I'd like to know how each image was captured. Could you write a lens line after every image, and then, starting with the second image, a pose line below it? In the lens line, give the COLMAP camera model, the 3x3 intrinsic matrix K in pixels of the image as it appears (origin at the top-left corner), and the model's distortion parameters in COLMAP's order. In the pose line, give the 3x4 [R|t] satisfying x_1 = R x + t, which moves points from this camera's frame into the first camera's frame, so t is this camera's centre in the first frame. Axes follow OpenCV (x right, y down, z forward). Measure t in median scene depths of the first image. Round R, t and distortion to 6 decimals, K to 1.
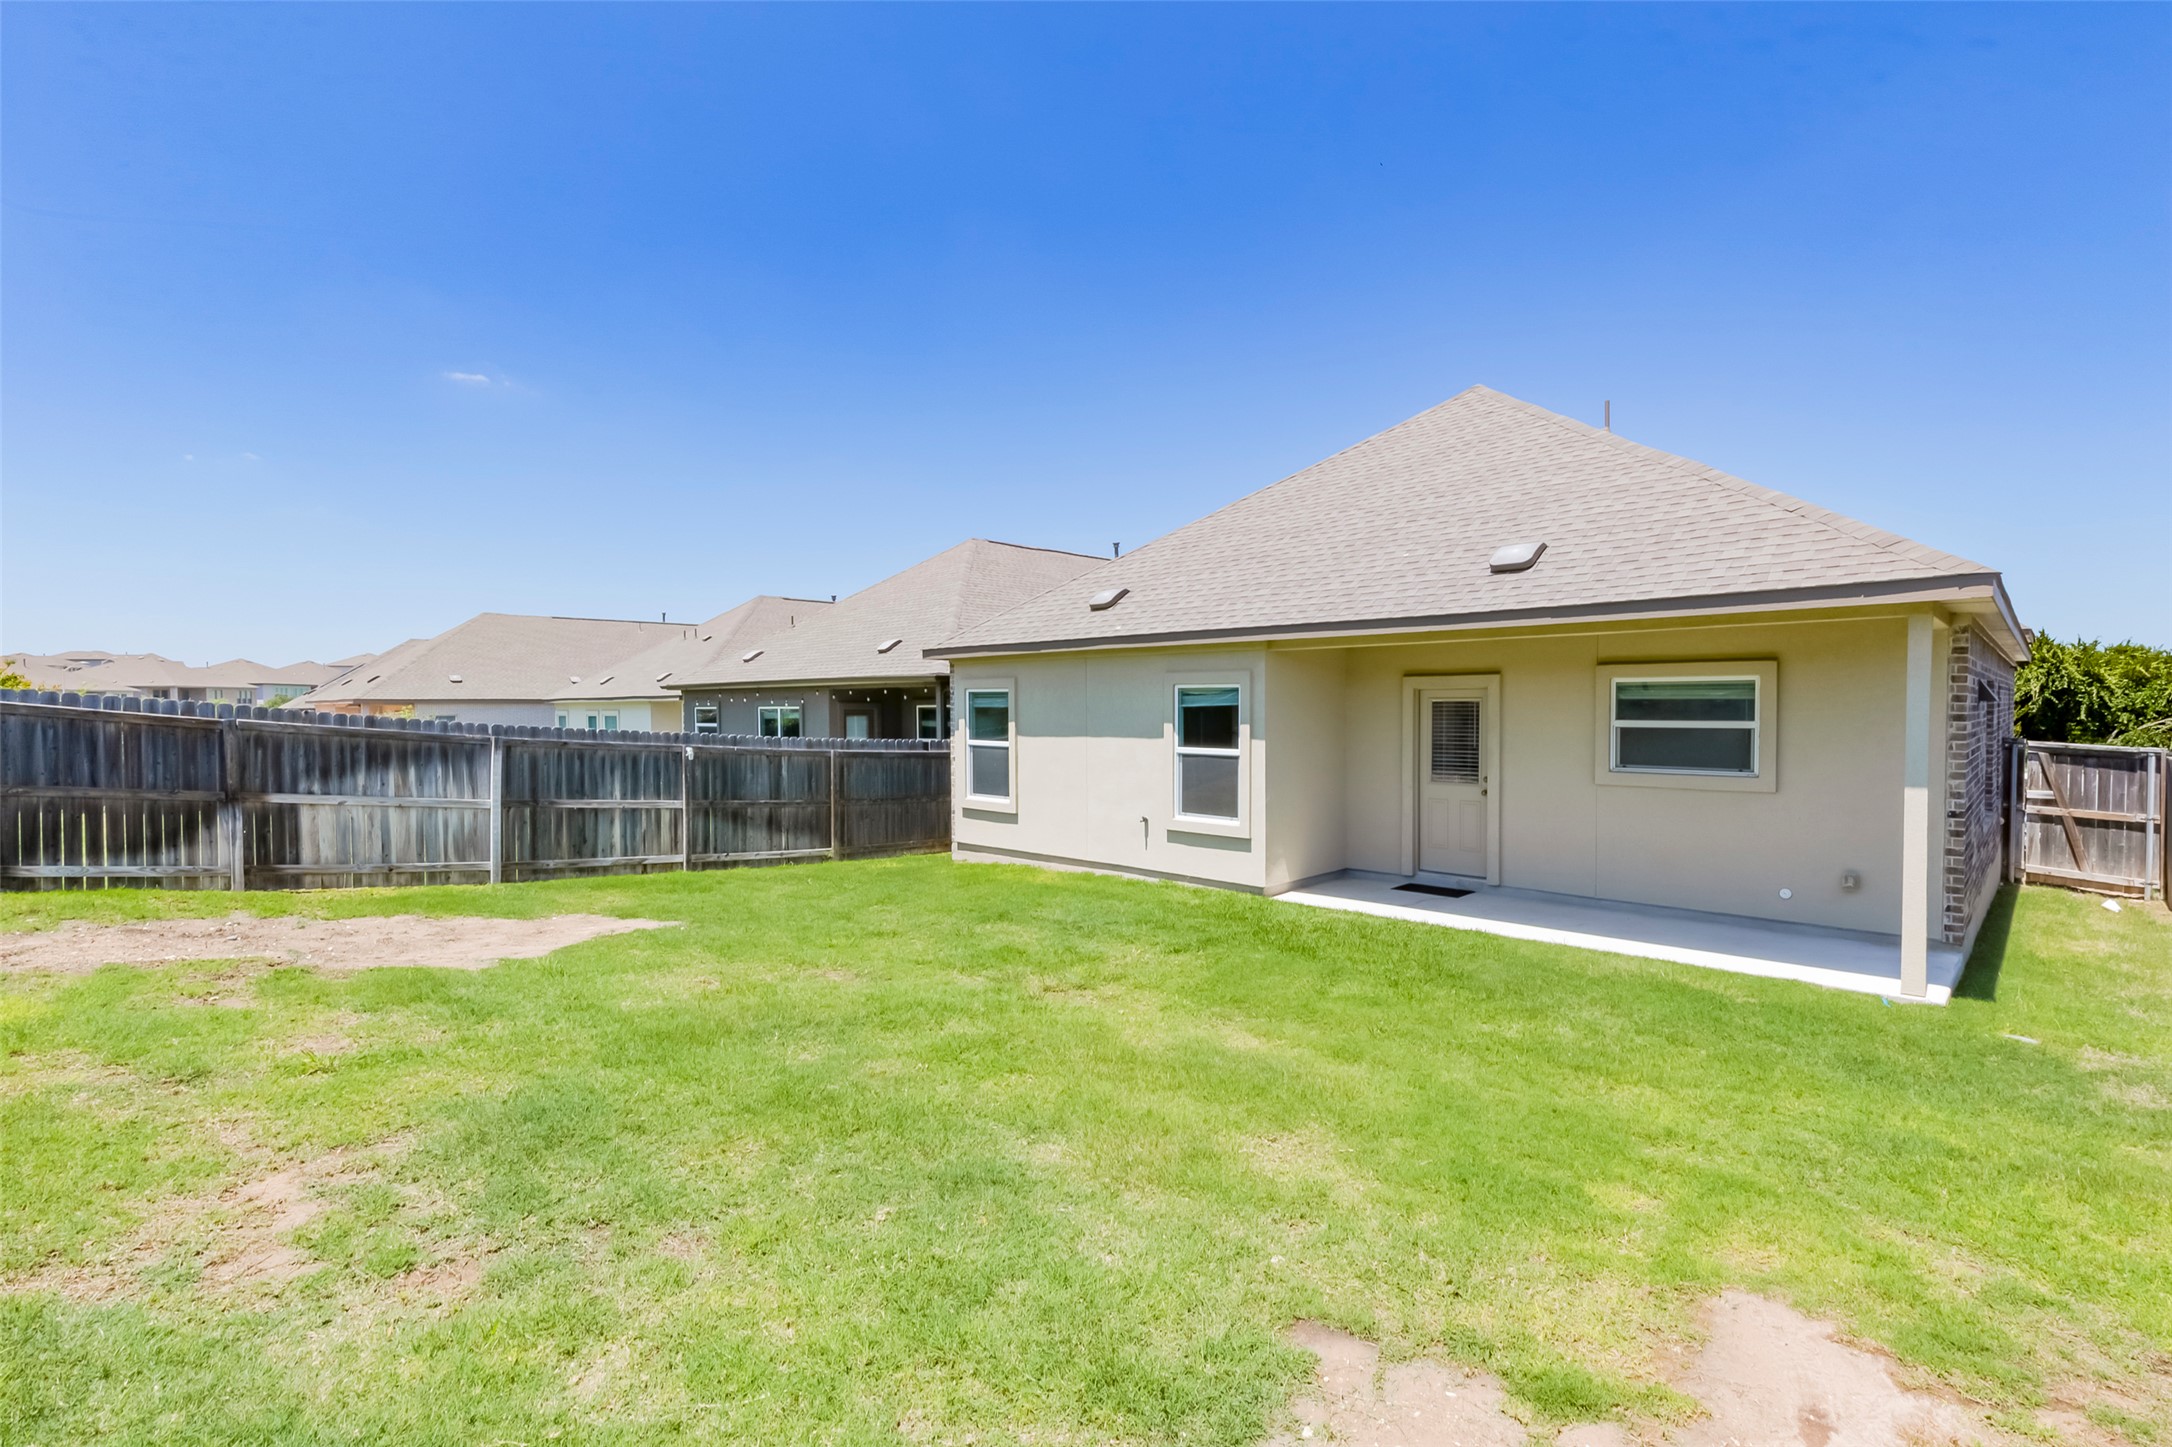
lens RADIAL K [[995.5, 0, 1085.6], [0, 995.5, 730.8], [0, 0, 1]] dist [0.001730, 0.000102]
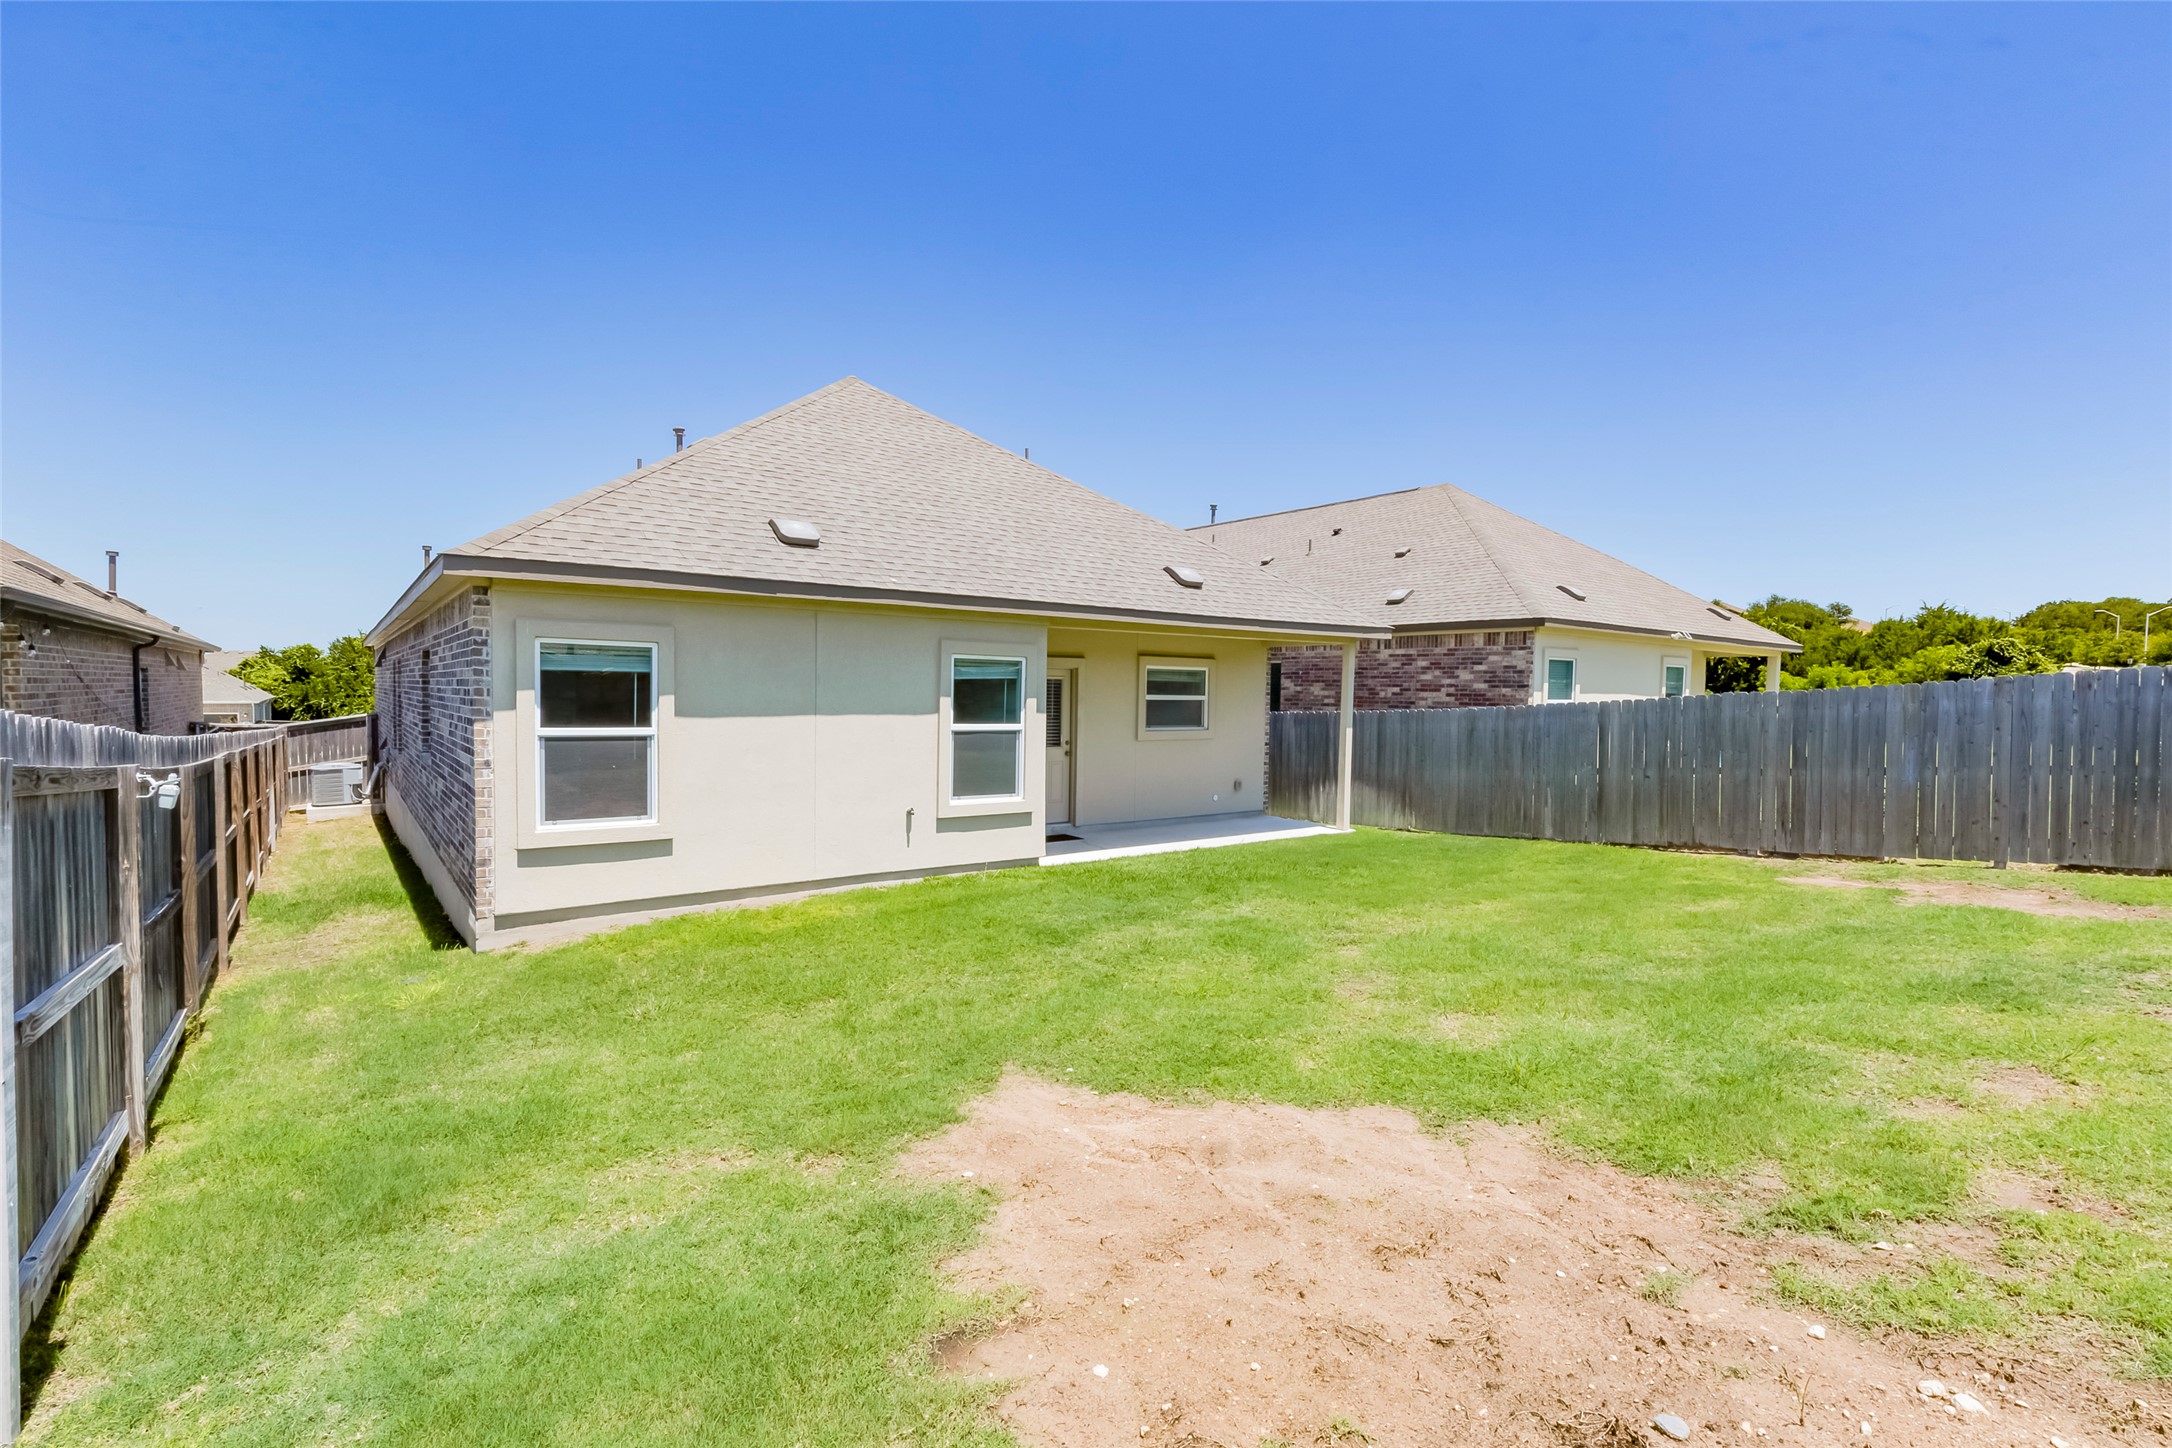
lens RADIAL K [[985.4, 0, 1086.4], [0, 985.4, 728.3], [0, 0, 1]] dist [0.004250, 0.000056]
pose [[0.159307, -0.030781, 0.986749, -0.807289], [0.011366, 0.999505, 0.029344, -0.004636], [-0.987164, 0.006541, 0.159578, 0.784307]]
